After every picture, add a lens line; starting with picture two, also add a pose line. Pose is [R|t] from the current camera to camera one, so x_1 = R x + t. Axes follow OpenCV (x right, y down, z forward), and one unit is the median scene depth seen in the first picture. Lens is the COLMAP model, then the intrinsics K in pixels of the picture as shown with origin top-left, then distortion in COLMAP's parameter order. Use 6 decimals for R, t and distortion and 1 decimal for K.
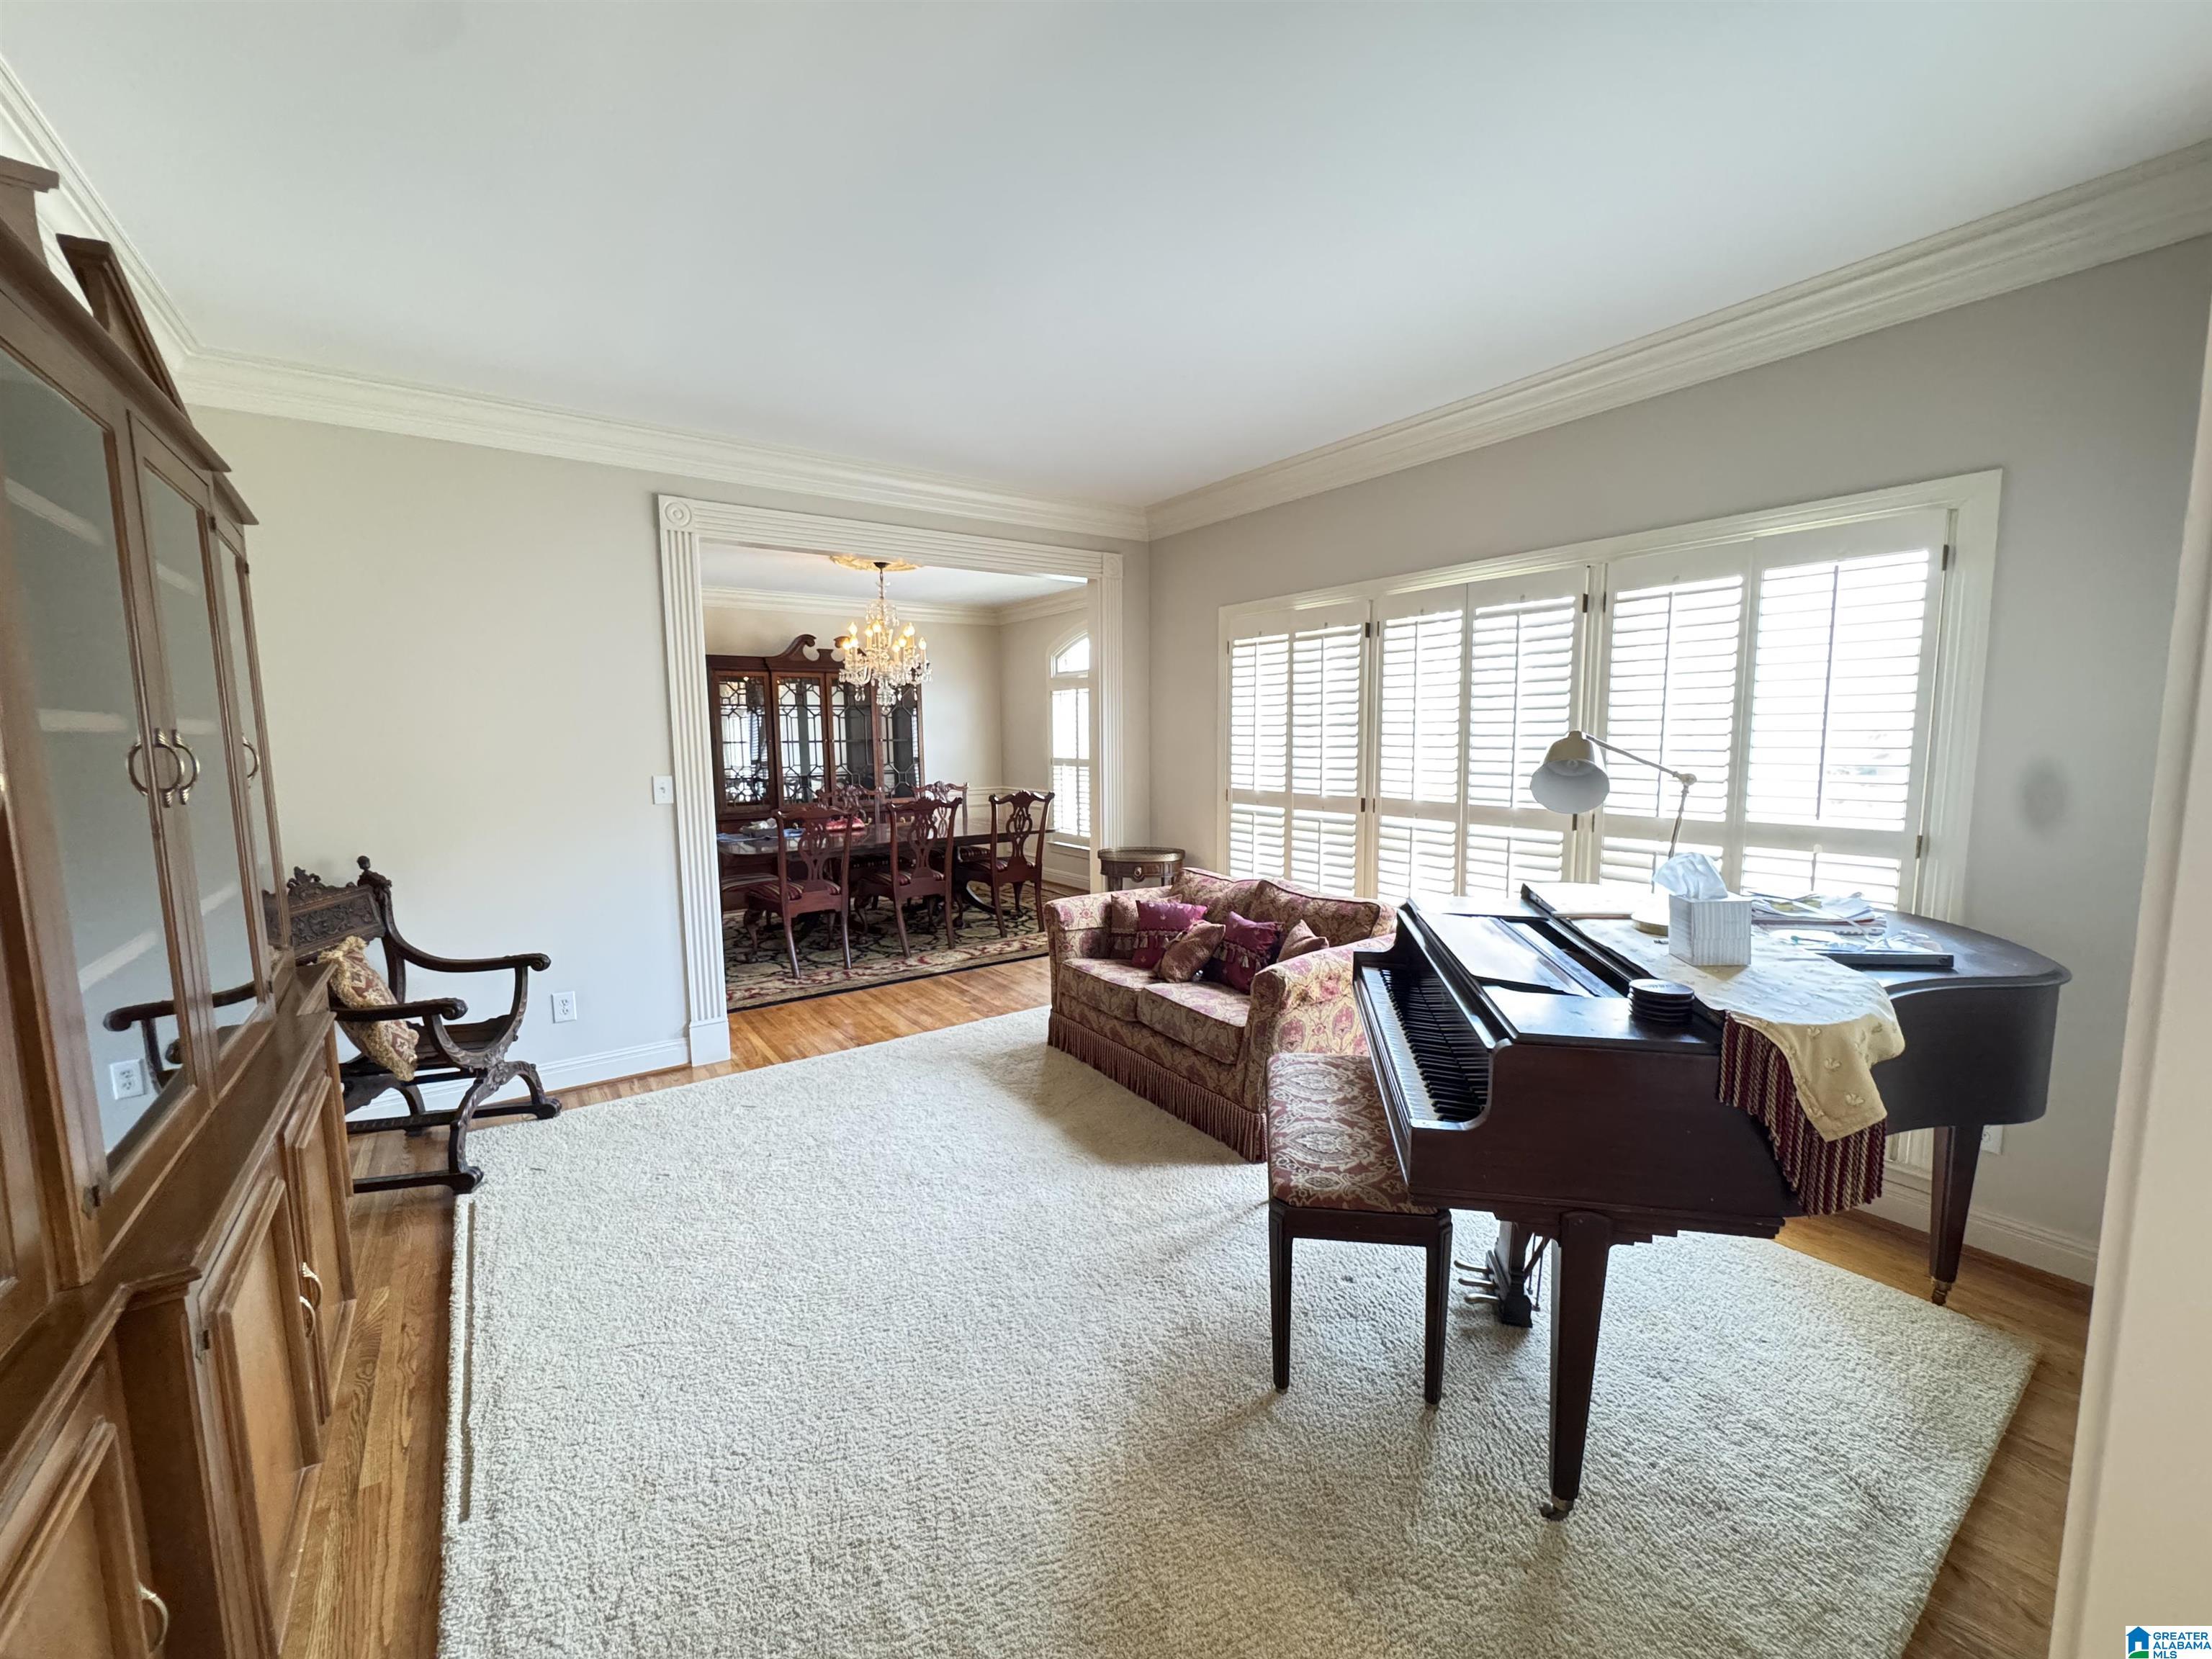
lens RADIAL K [[872.8, 0, 1104.1], [0, 872.8, 826.7], [0, 0, 1]] dist [-0.002544, 0.000052]
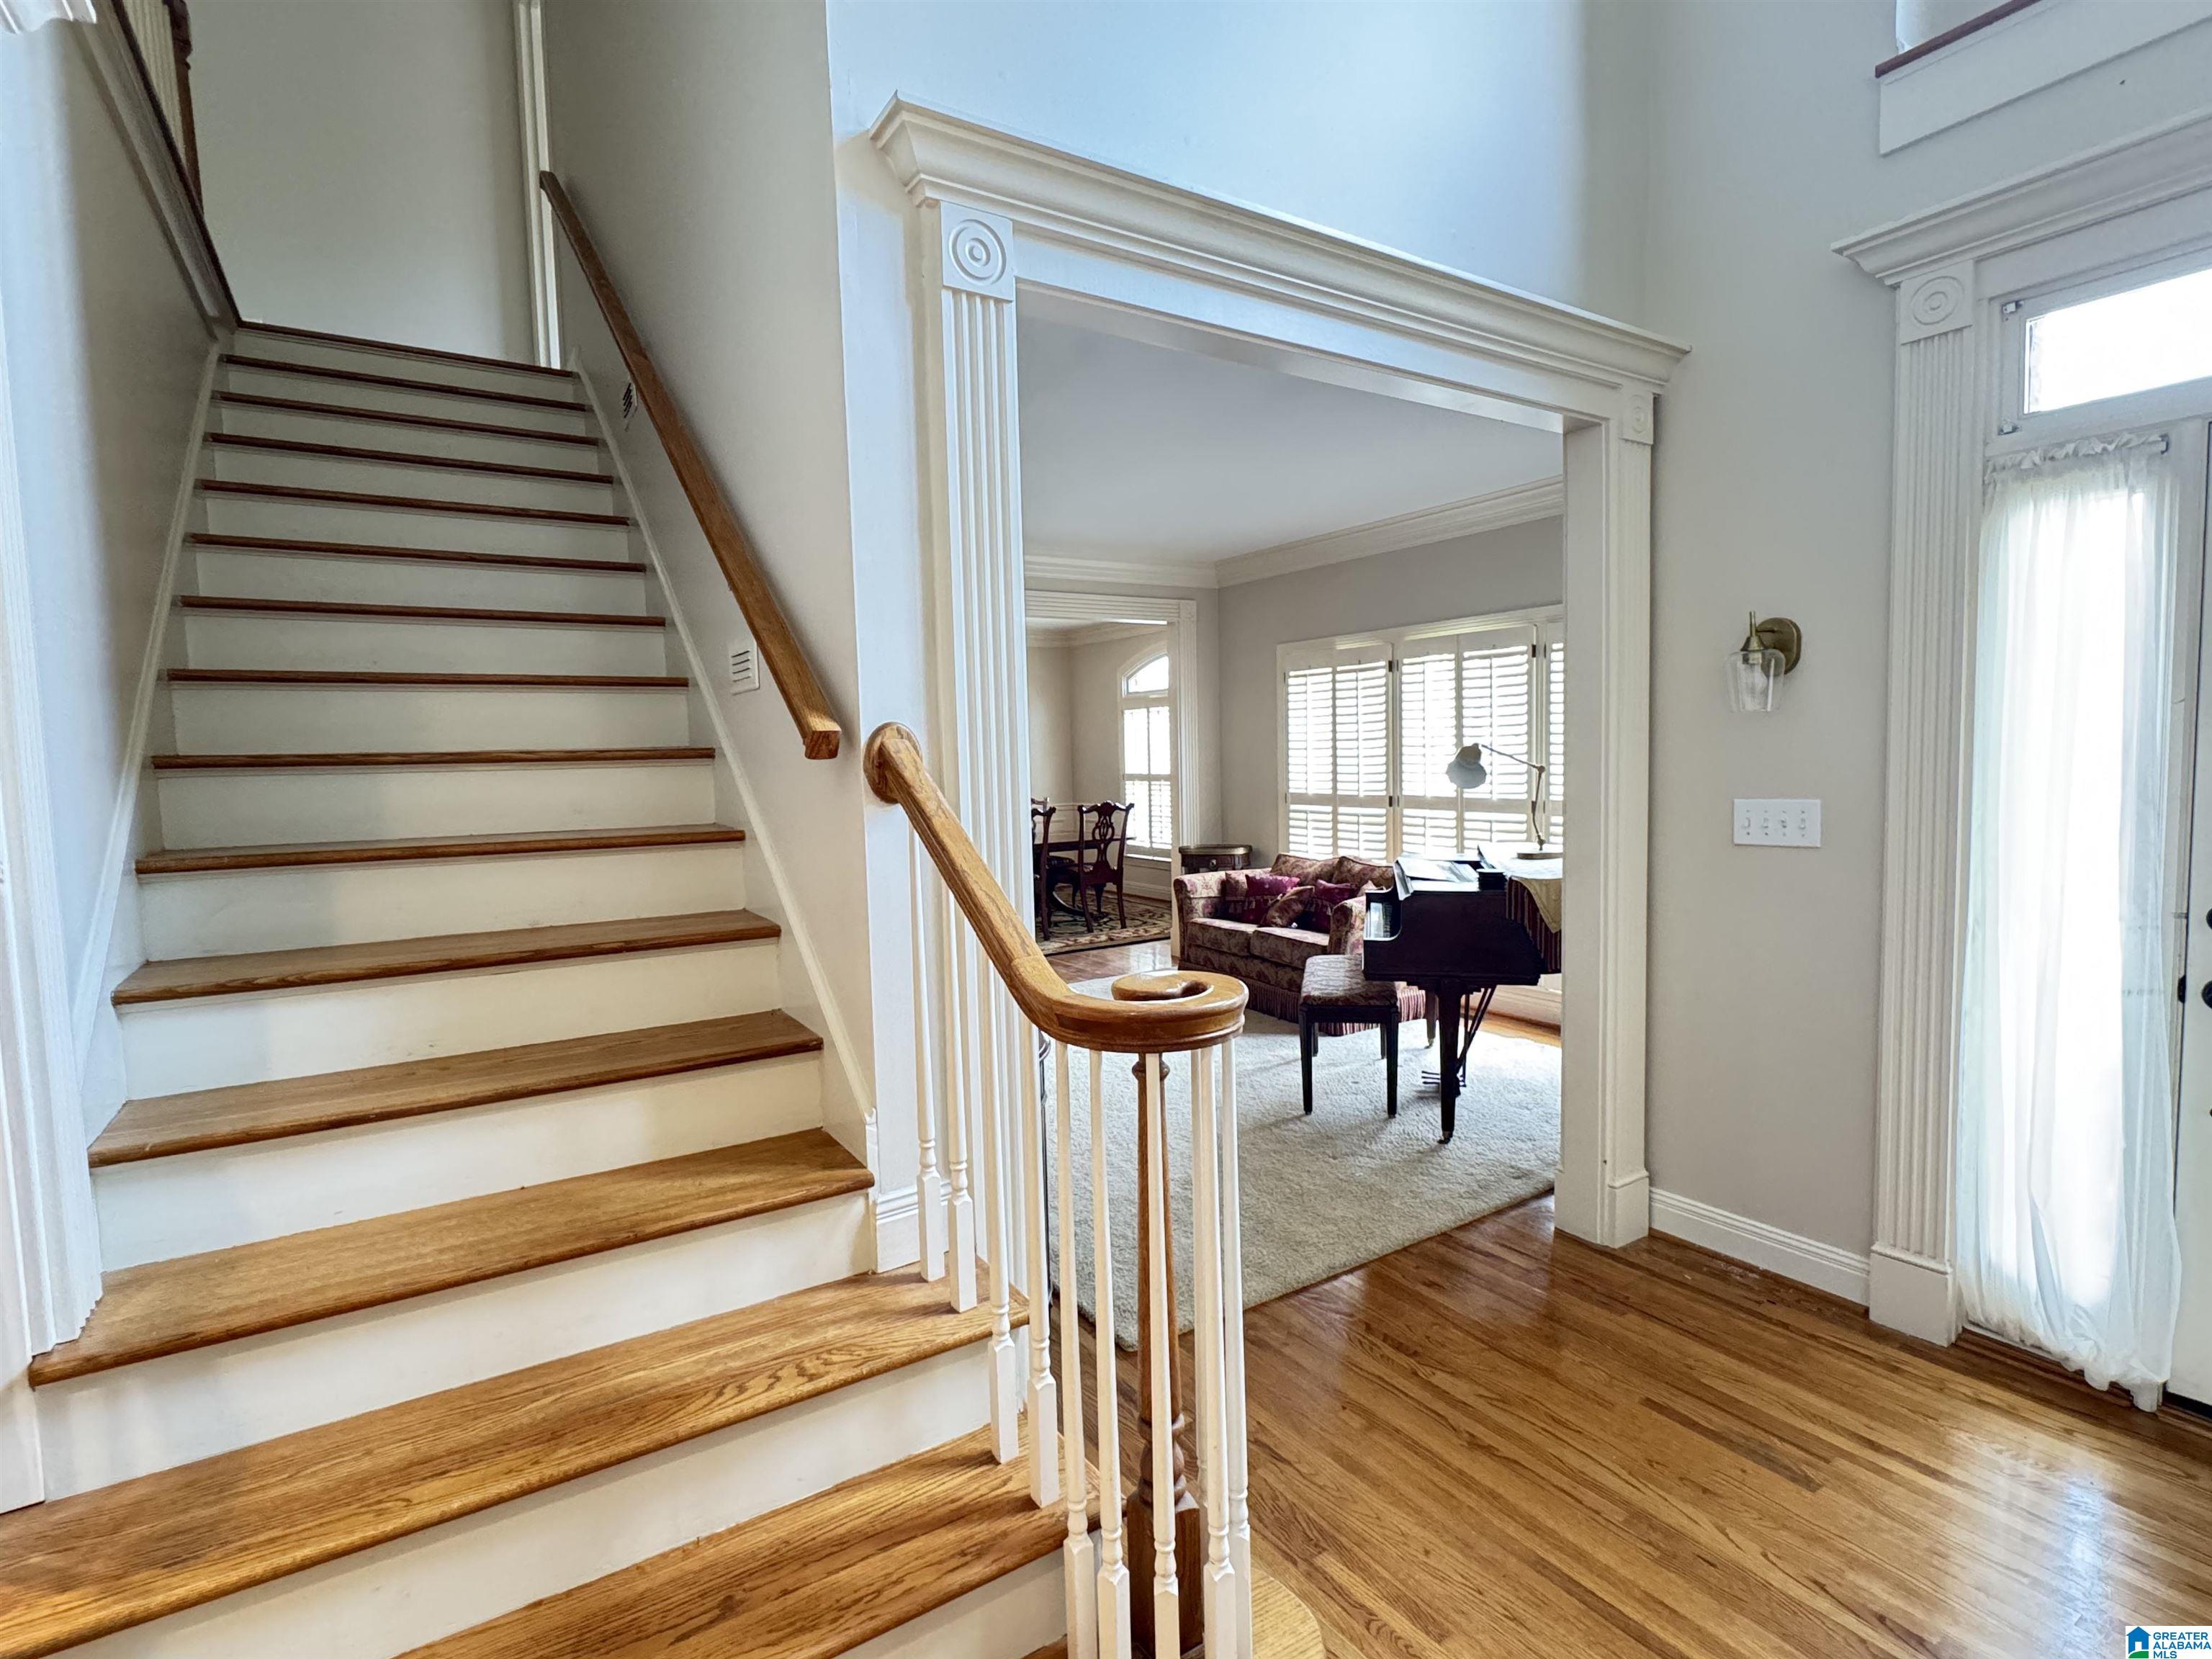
lens RADIAL K [[1074.7, 0, 1115.0], [0, 1074.7, 829.7], [0, 0, 1]] dist [-0.002226, 0.000355]
pose [[0.999219, -0.011538, -0.037802, -0.053708], [0.010221, 0.999340, -0.034846, 0.075227], [0.038179, 0.034432, 0.998678, -0.658535]]
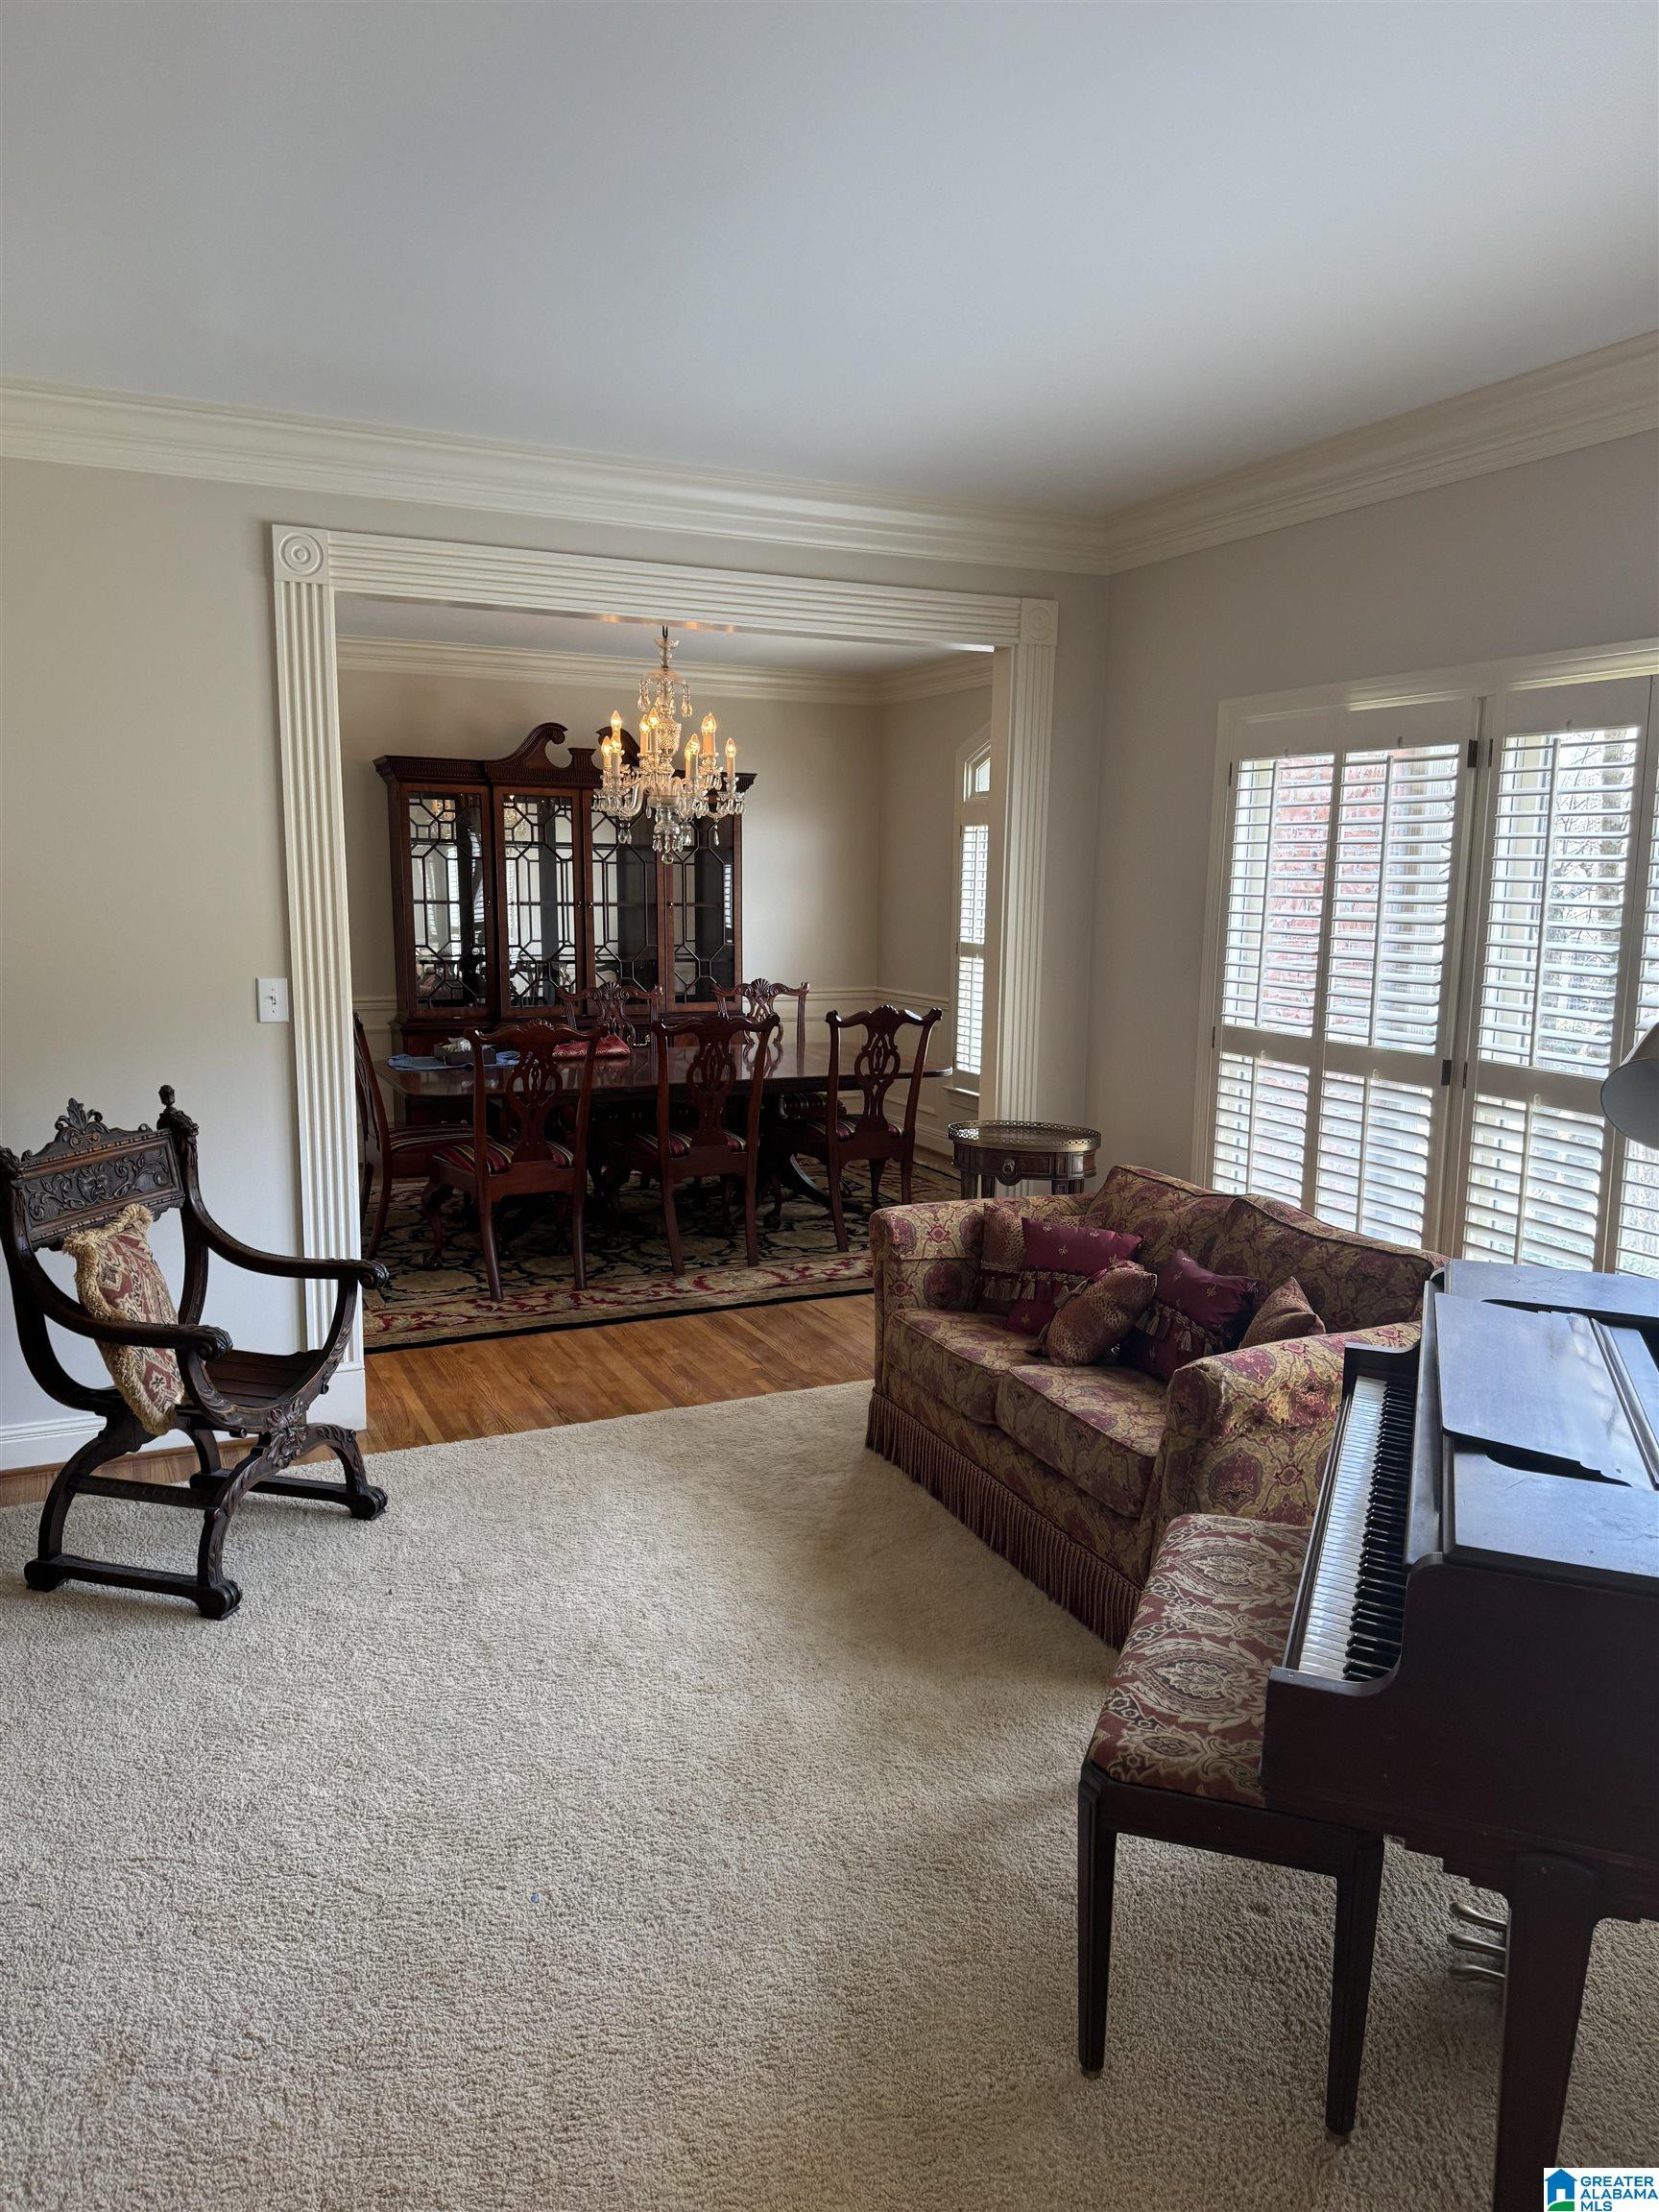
lens RADIAL K [[1539.9, 0, 838.4], [0, 1539.9, 1111.8], [0, 0, 1]] dist [0.061285, -0.074988]
pose [[0.983769, 0.049502, -0.172478, 0.099775], [-0.040905, 0.997754, 0.053046, -0.040447], [0.174717, -0.045130, 0.983584, -0.039395]]
